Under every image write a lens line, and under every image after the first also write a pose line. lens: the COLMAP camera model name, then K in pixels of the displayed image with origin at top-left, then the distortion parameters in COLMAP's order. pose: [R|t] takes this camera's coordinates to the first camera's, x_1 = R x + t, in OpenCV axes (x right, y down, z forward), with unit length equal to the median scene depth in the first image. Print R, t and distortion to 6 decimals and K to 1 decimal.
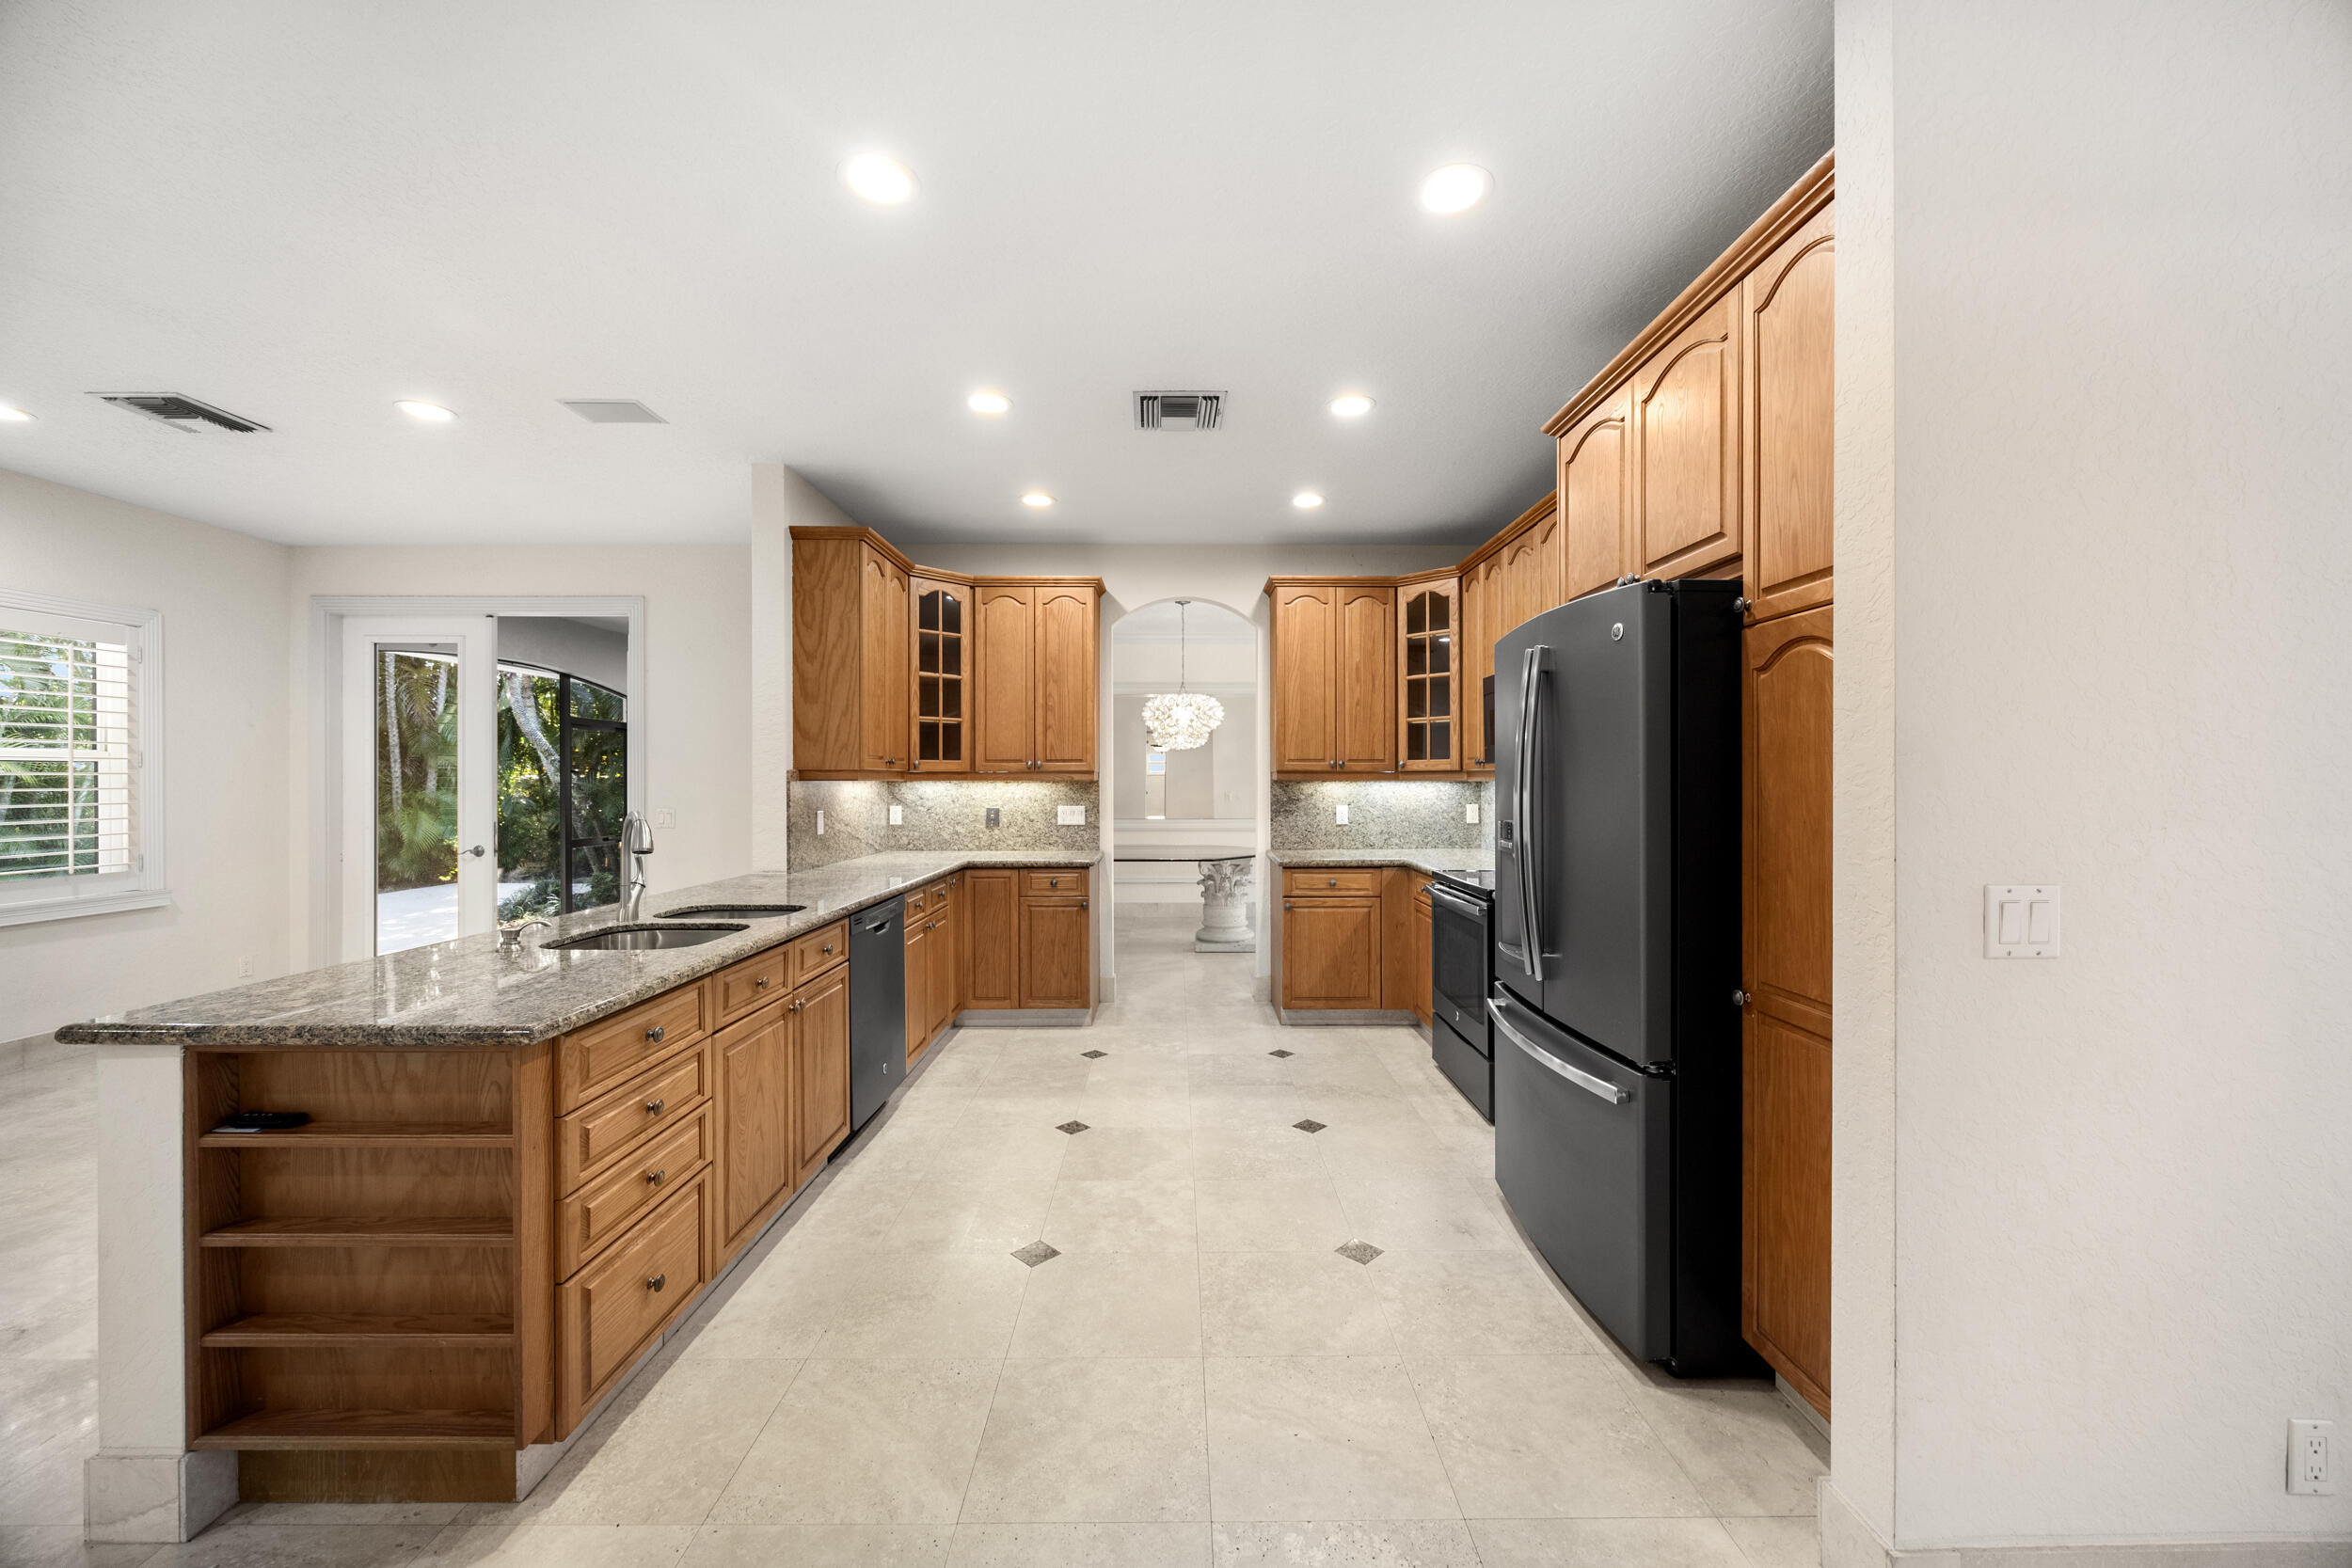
lens RADIAL K [[897.0, 0, 1182.1], [0, 897.0, 783.6], [0, 0, 1]] dist [-0.003037, -0.000124]
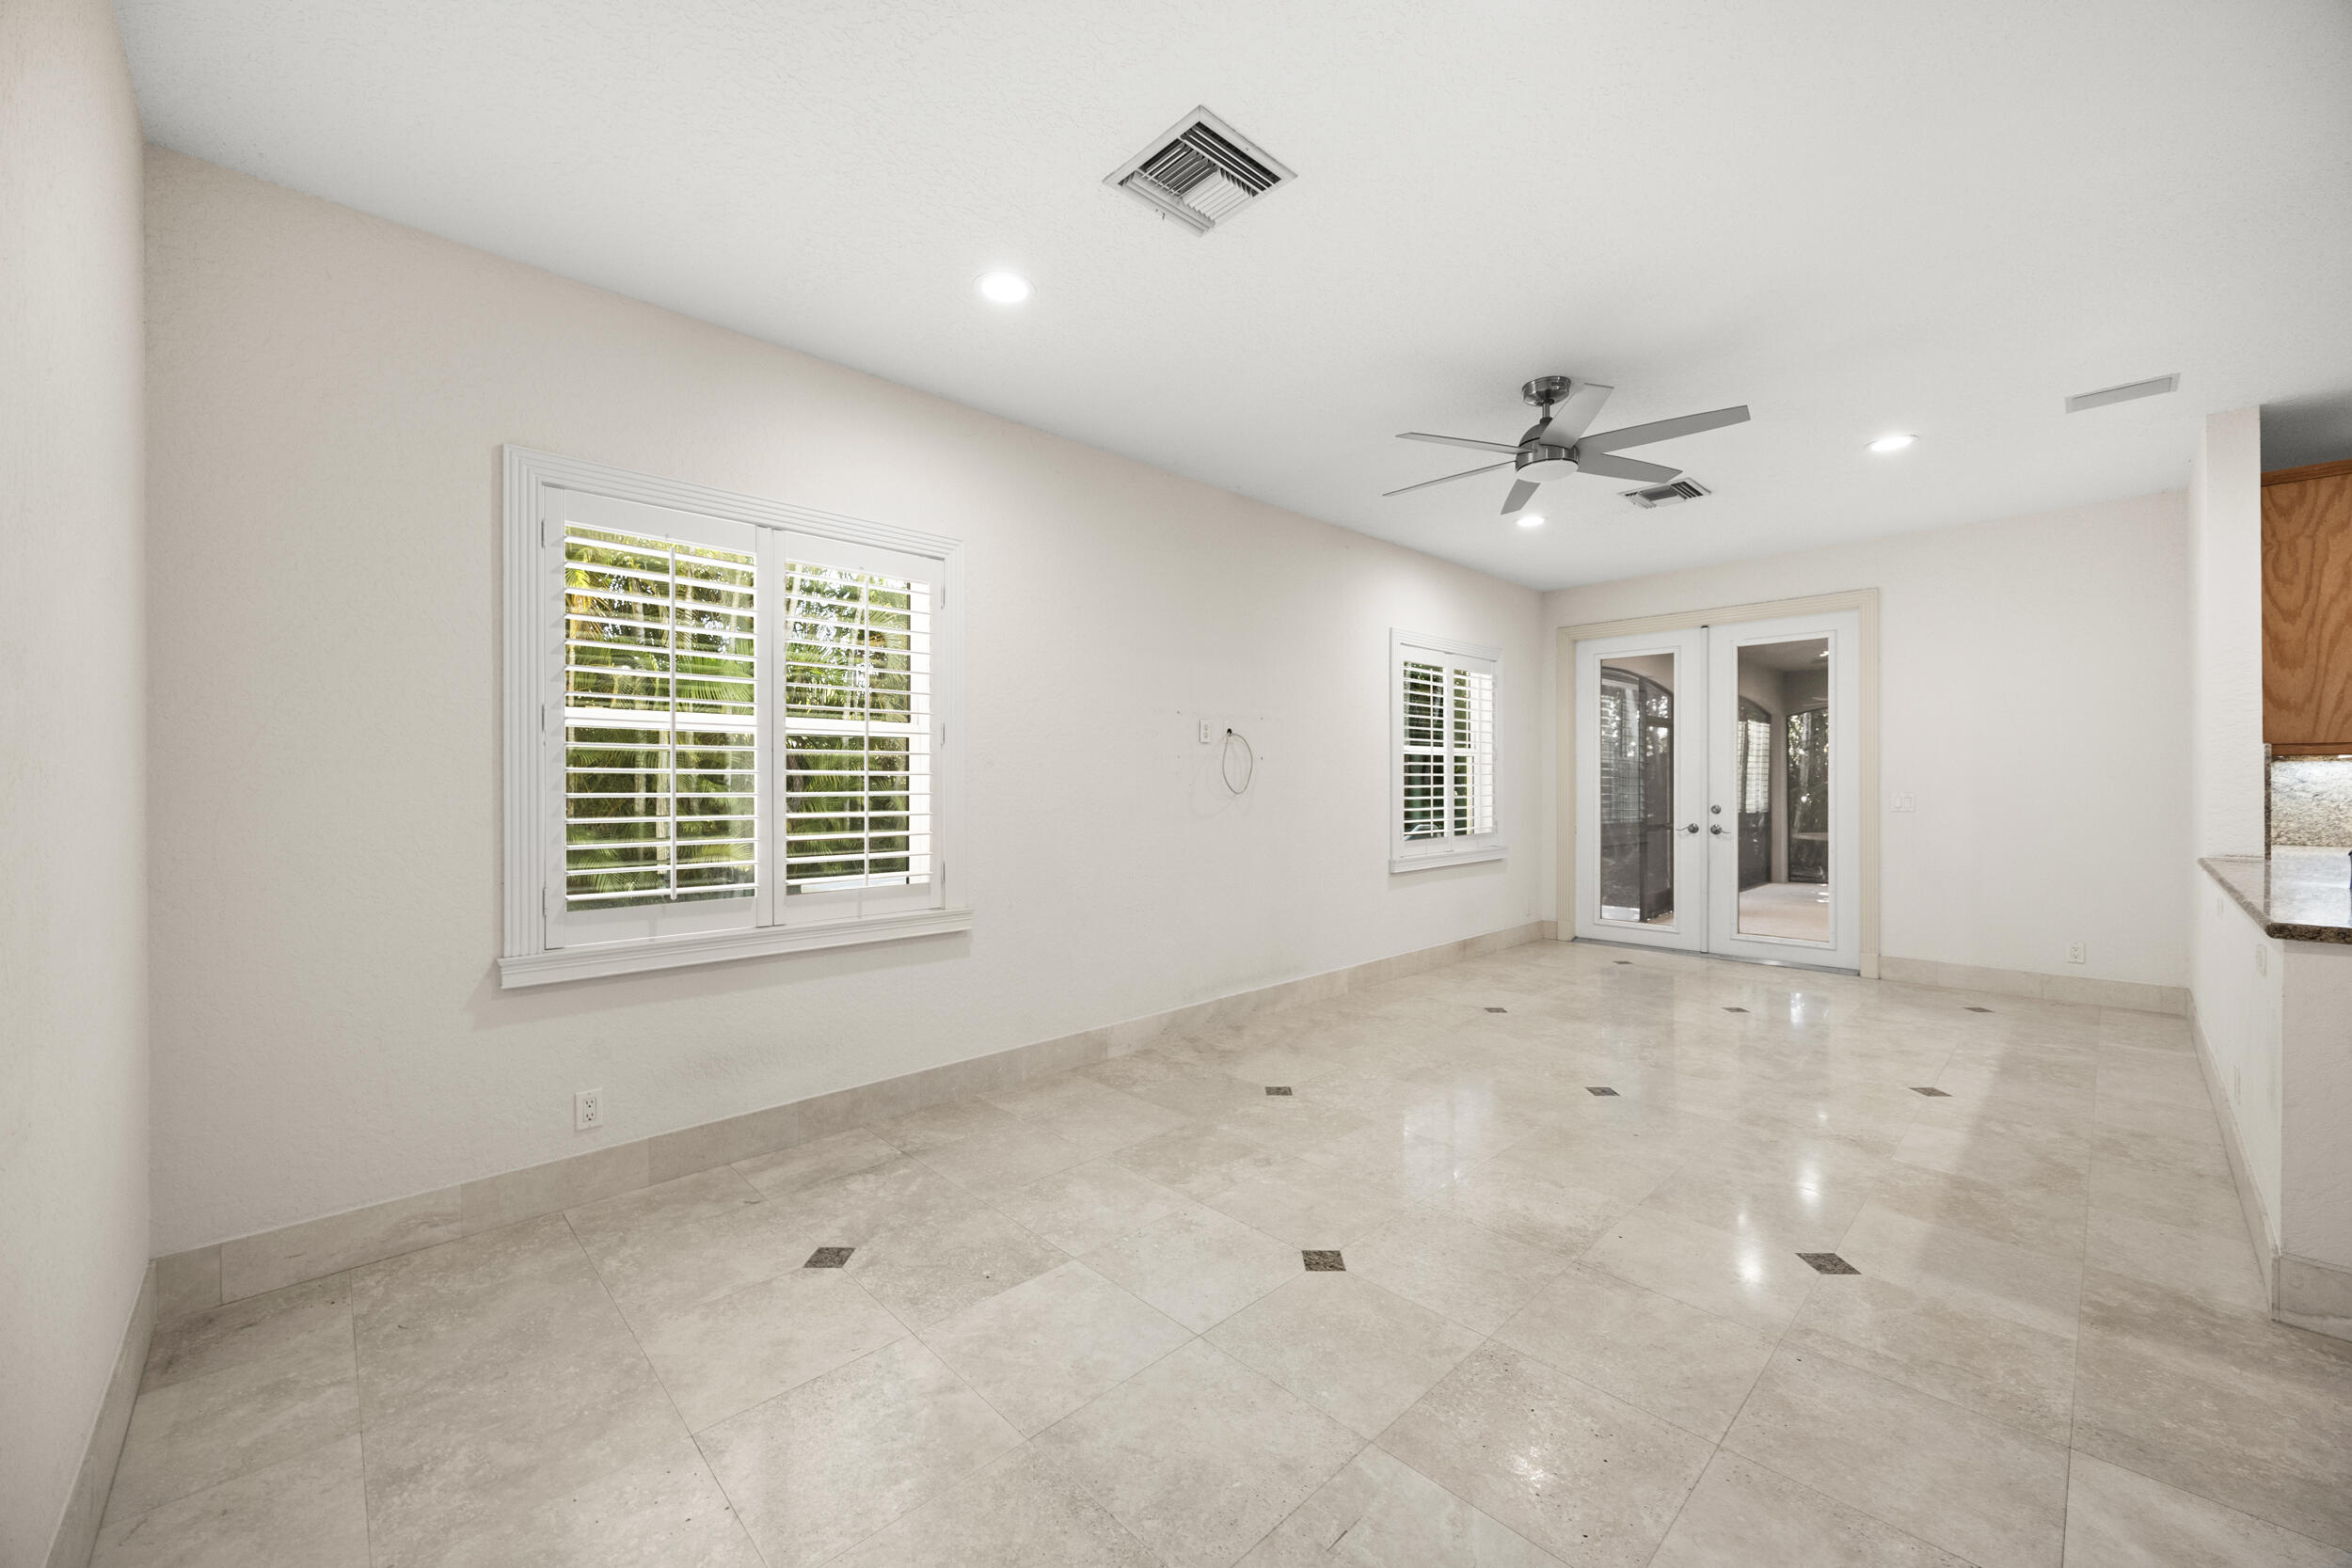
lens RADIAL K [[897.0, 0, 1183.8], [0, 897.0, 784.5], [0, 0, 1]] dist [-0.003037, -0.000124]
pose [[0.689269, -0.002655, -0.724500, -0.449222], [0.001664, 0.999996, -0.002081, 0.021760], [0.724503, 0.000229, 0.689271, -0.335483]]
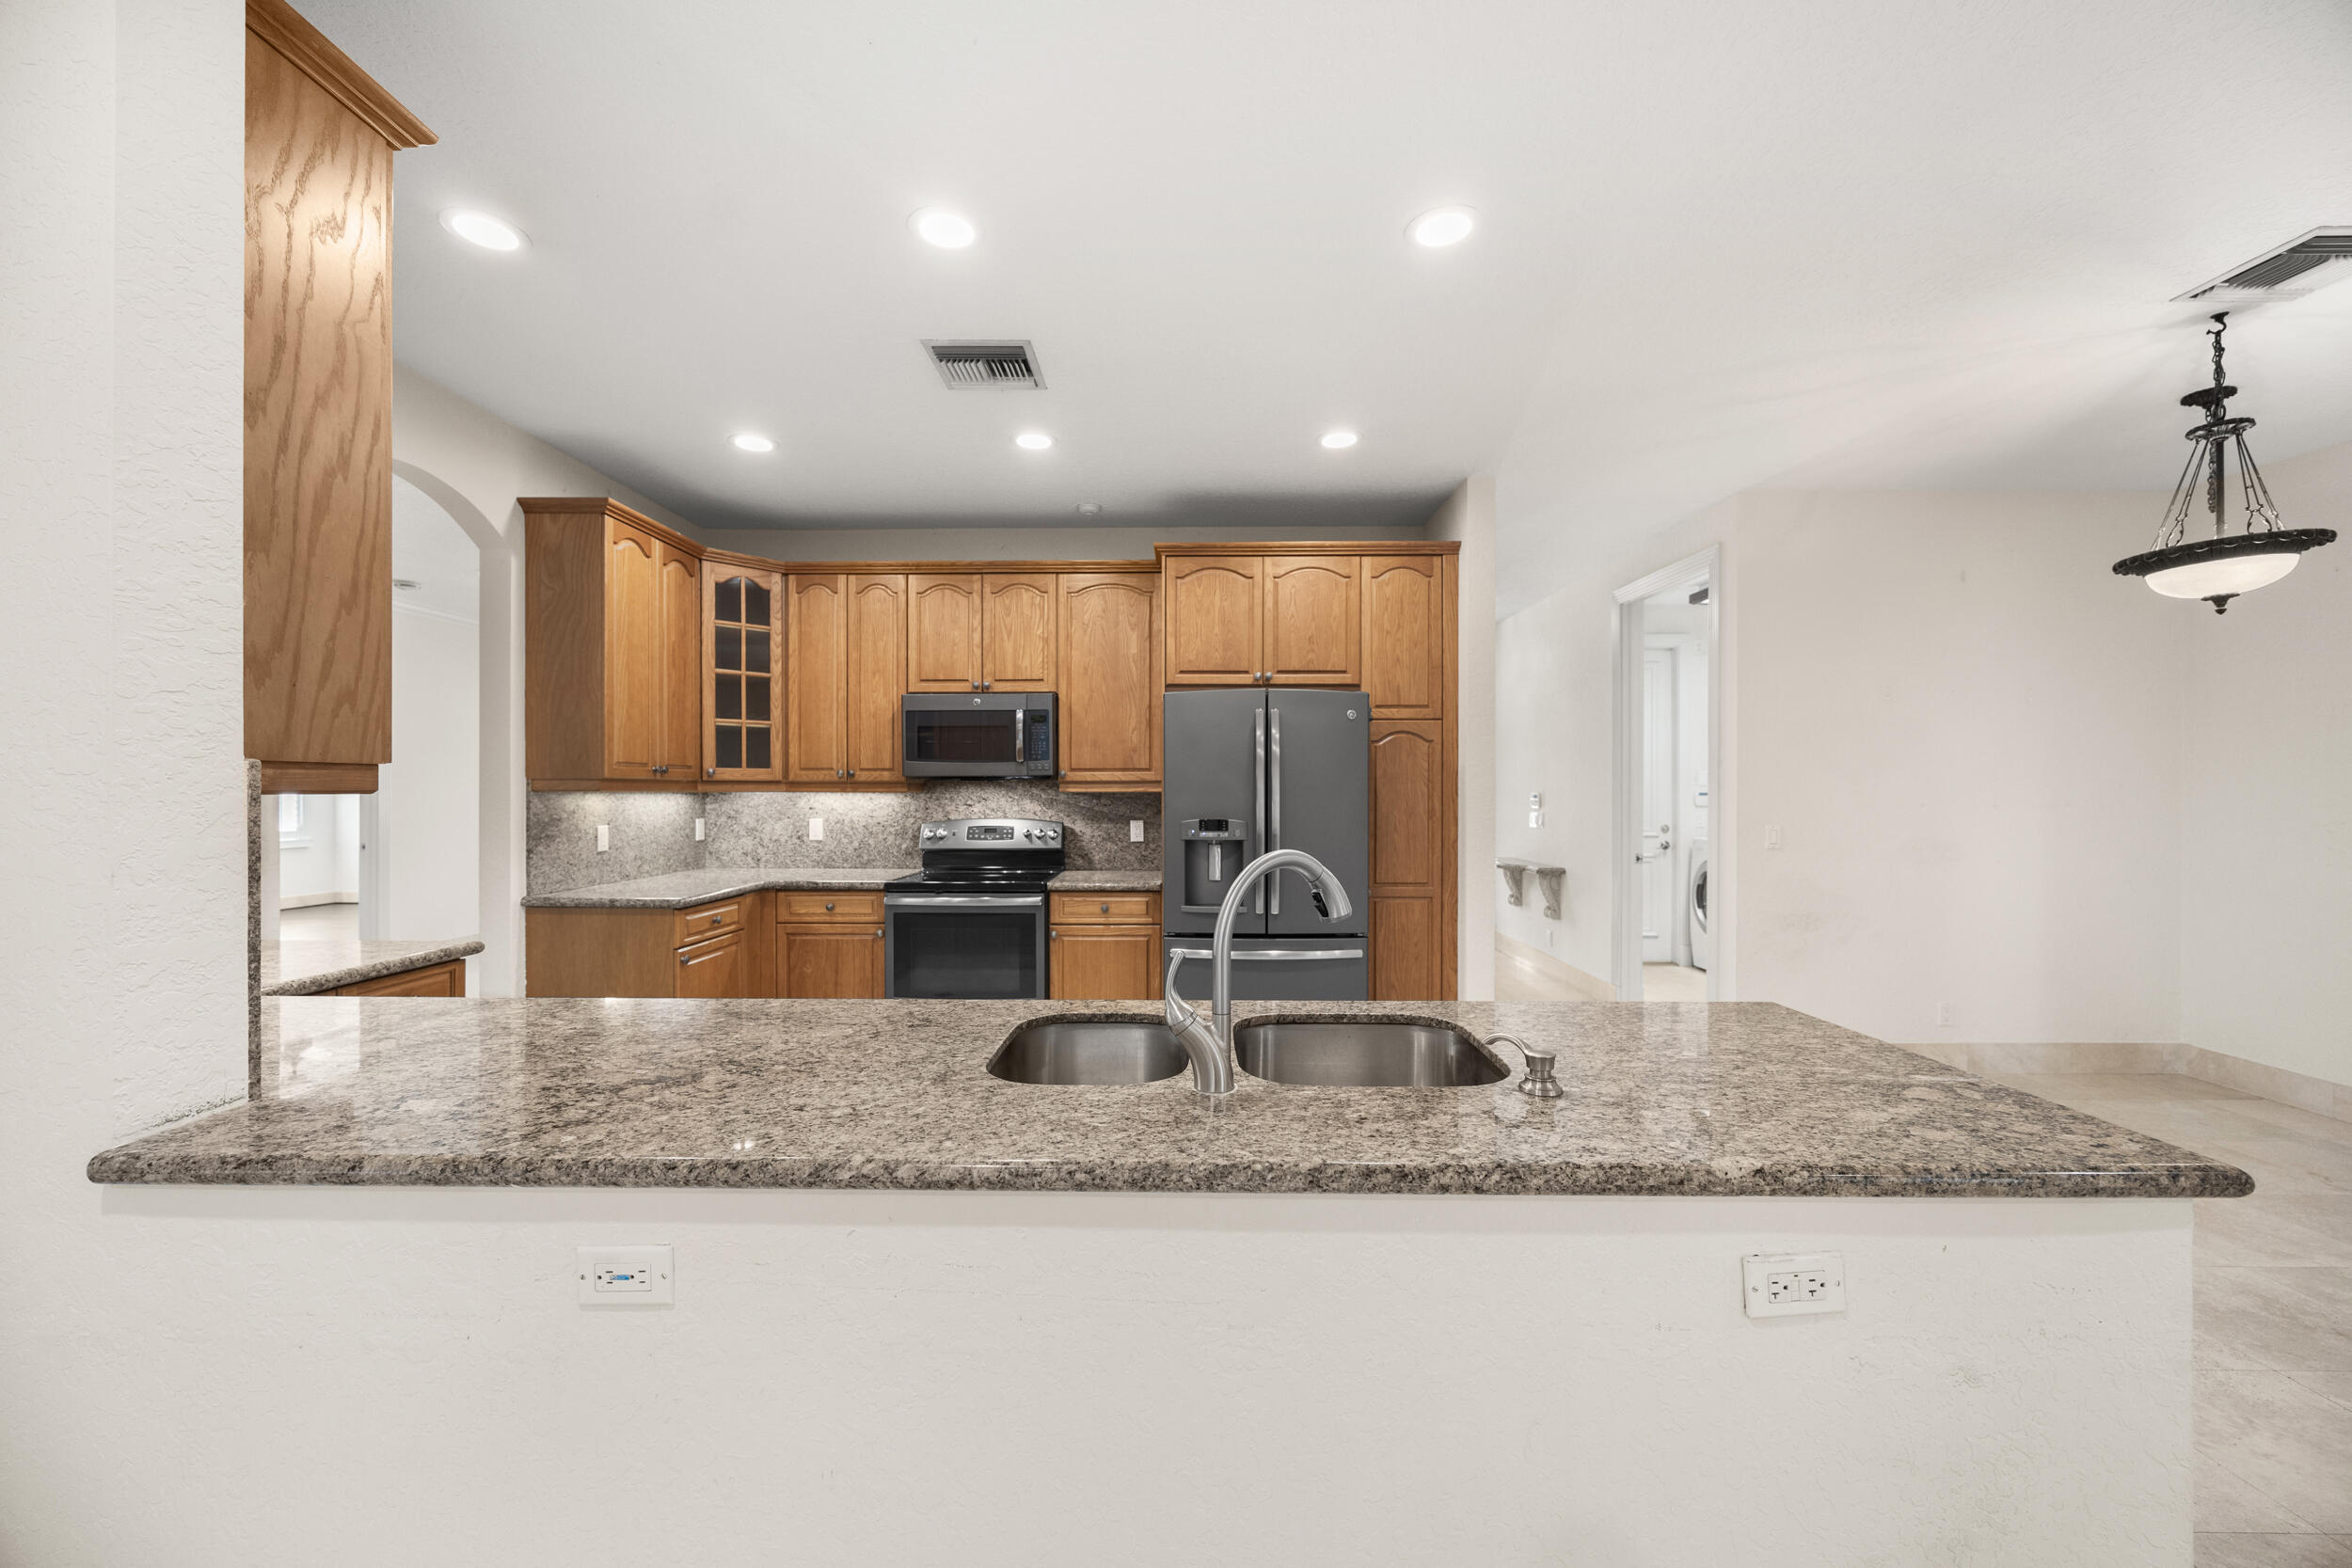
lens RADIAL K [[897.0, 0, 1177.4], [0, 897.0, 791.5], [0, 0, 1]] dist [-0.003037, -0.000124]
pose [[0.023037, -0.000248, 0.999735, -0.615486], [0.003723, 0.999993, 0.000163, -0.002422], [-0.999728, 0.003719, 0.023037, 0.565921]]
